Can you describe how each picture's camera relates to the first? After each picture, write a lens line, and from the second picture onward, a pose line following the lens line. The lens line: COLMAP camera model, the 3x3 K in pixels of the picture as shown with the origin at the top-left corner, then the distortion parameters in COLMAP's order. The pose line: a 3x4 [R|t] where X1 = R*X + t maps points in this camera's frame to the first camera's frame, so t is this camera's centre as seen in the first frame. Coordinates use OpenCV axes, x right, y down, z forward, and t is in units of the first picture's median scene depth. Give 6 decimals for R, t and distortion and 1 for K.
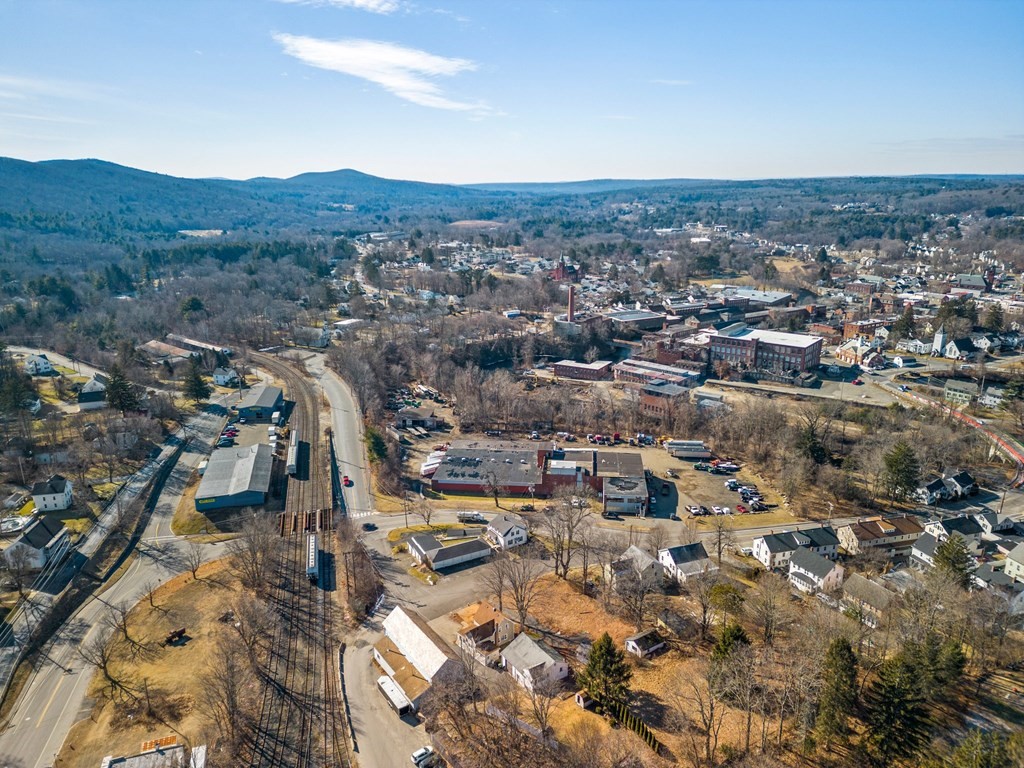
lens RADIAL K [[703.8, 0, 514.9], [0, 703.8, 386.1], [0, 0, 1]] dist [0.102505, -0.102499]
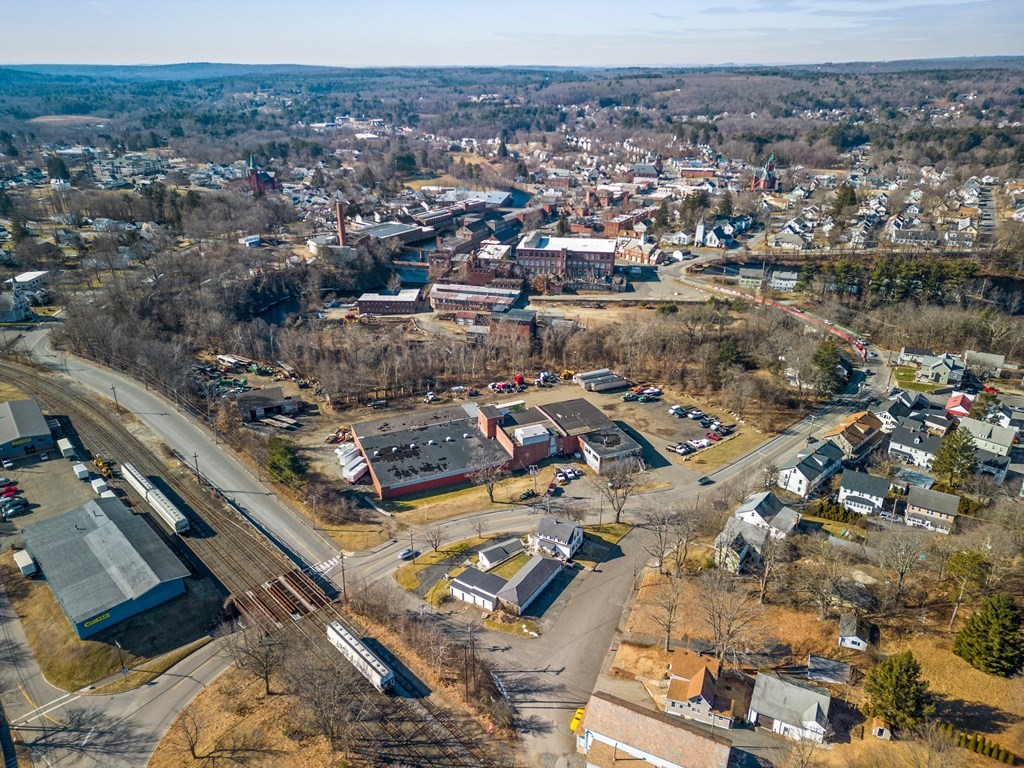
lens RADIAL K [[703.8, 0, 514.9], [0, 703.8, 386.1], [0, 0, 1]] dist [0.102505, -0.102499]
pose [[0.872538, -0.193892, 0.448423, -0.245694], [0.130344, 0.976991, 0.168815, -0.068006], [-0.470837, -0.088849, 0.877735, 0.202705]]
